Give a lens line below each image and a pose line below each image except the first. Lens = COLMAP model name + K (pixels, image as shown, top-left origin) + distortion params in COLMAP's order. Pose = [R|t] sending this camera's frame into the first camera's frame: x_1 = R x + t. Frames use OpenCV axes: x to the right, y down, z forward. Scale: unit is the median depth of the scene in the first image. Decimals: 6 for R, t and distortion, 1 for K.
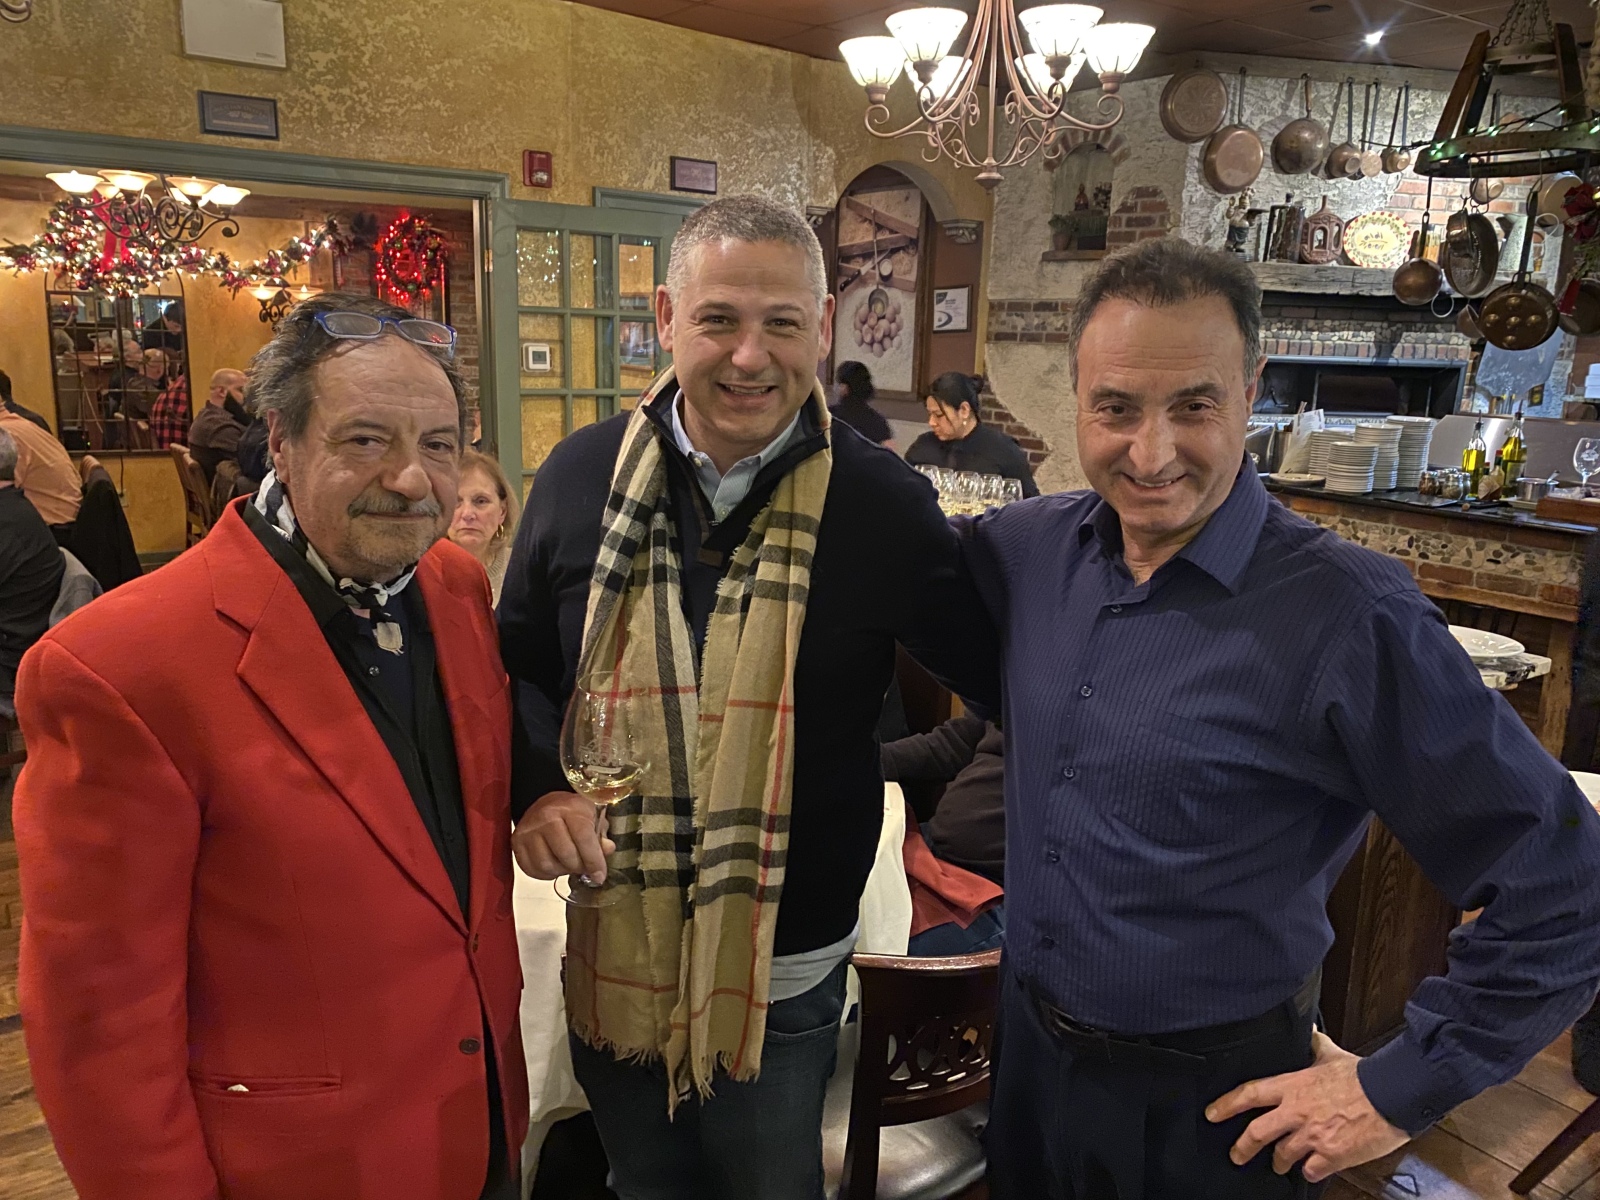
lens RADIAL K [[1230.5, 0, 799.0], [0, 1230.5, 597.5], [0, 0, 1]] dist [0.009250, -0.014120]
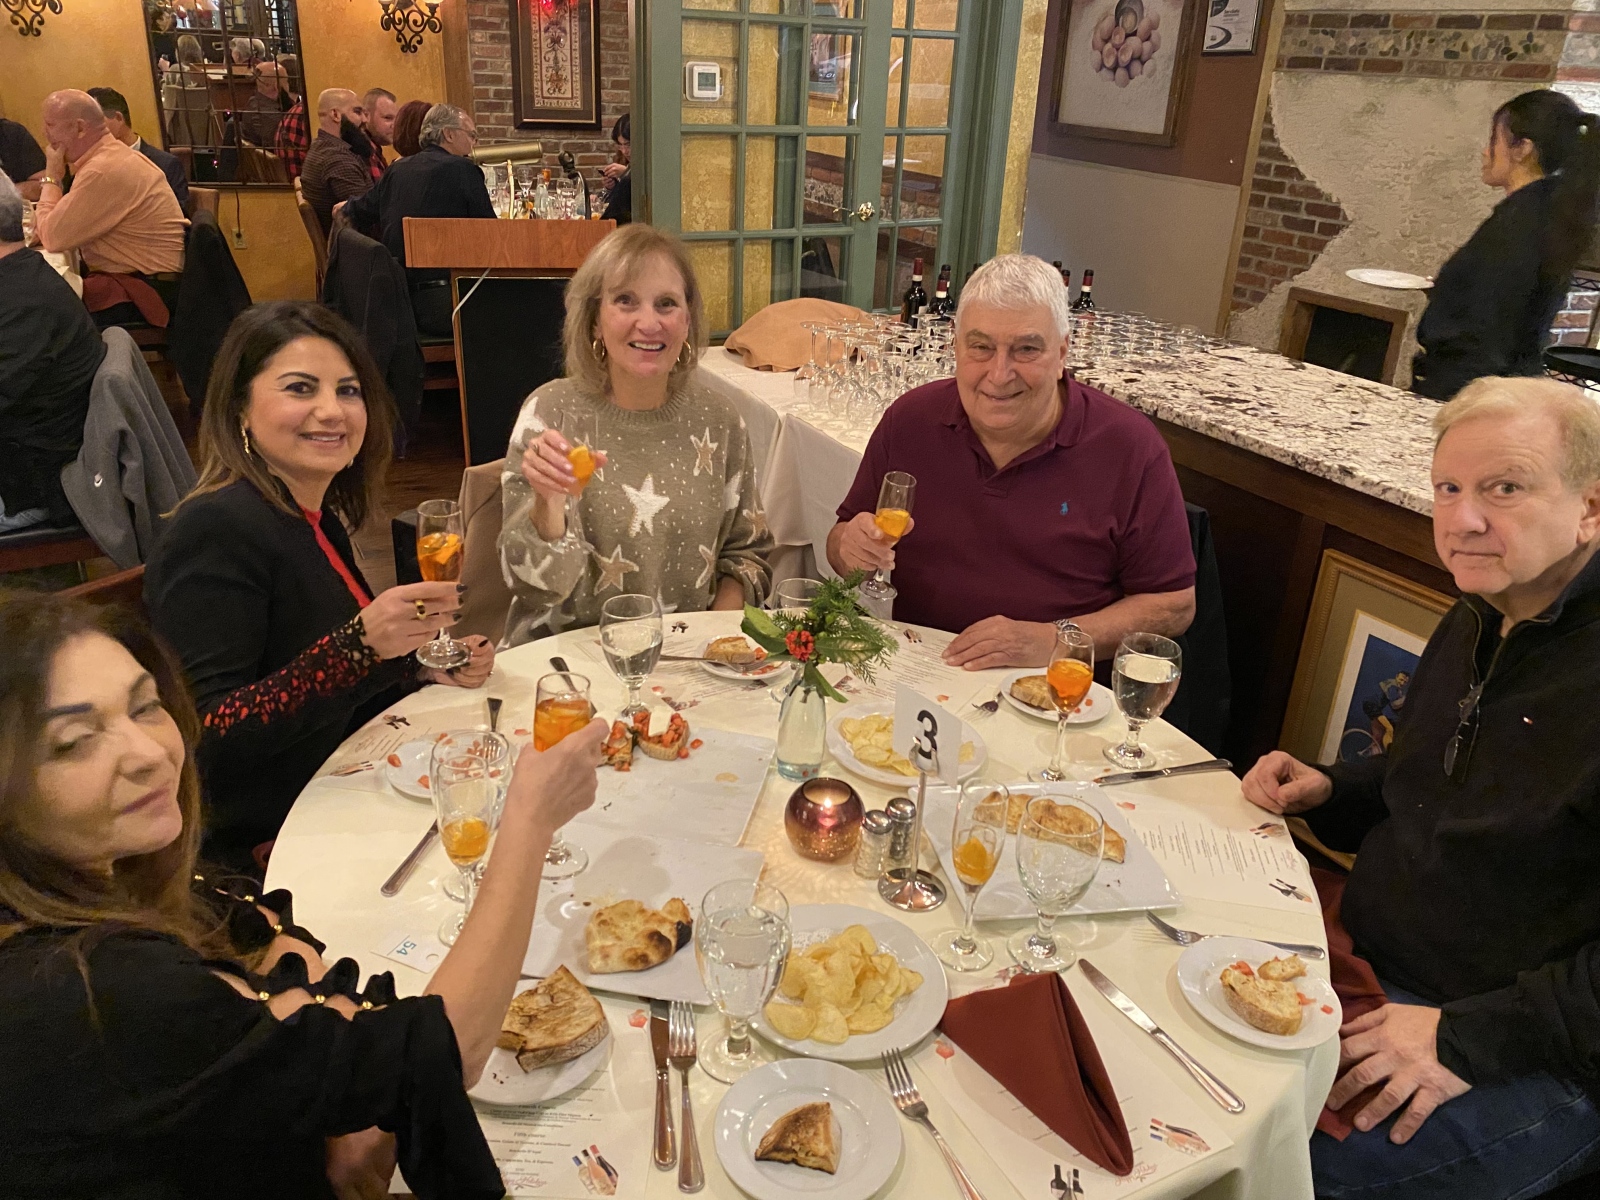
lens RADIAL K [[1230.5, 0, 801.2], [0, 1230.5, 597.2], [0, 0, 1]] dist [0.009250, -0.014120]
pose [[0.992237, 0.063224, -0.107093, -0.039738], [-0.040219, 0.977992, 0.204731, -0.032036], [0.117680, -0.198835, 0.972942, 0.156259]]
